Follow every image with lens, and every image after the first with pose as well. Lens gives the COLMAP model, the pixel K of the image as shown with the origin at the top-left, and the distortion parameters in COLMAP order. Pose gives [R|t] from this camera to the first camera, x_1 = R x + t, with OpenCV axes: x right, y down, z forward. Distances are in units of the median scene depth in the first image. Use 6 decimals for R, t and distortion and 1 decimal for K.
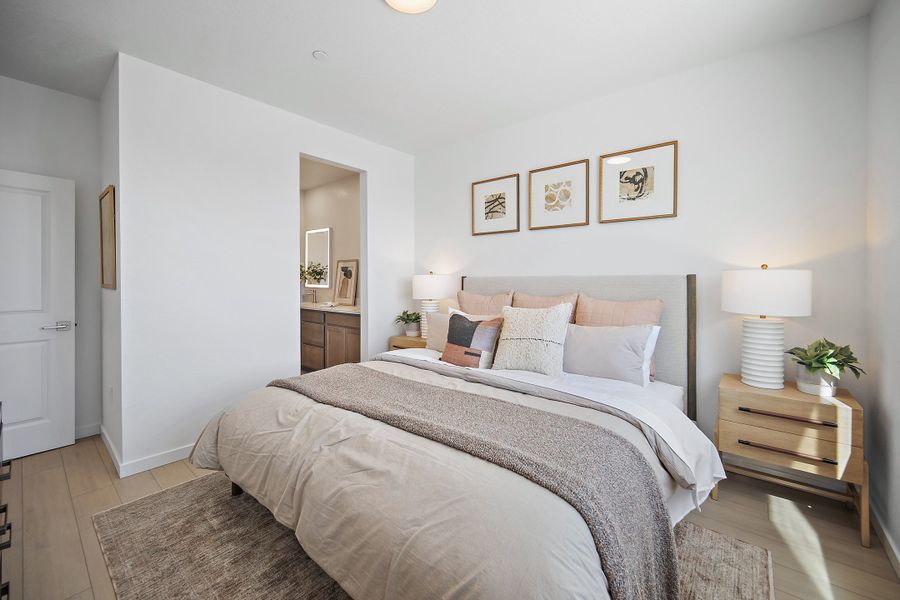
lens RADIAL K [[359.9, 0, 434.7], [0, 359.9, 280.4], [0, 0, 1]] dist [0.002194, 0.000335]
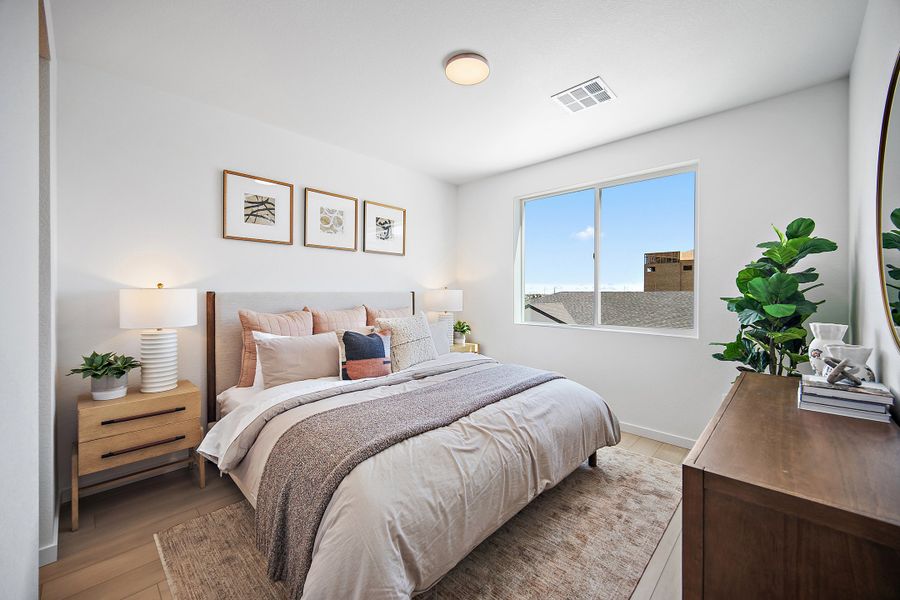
lens RADIAL K [[359.9, 0, 447.9], [0, 359.9, 295.7], [0, 0, 1]] dist [0.002194, 0.000335]
pose [[0.050871, 0.000031, 0.998705, -0.760391], [0.013140, 0.999913, -0.000700, 0.005734], [-0.998619, 0.013159, 0.050866, 0.581670]]
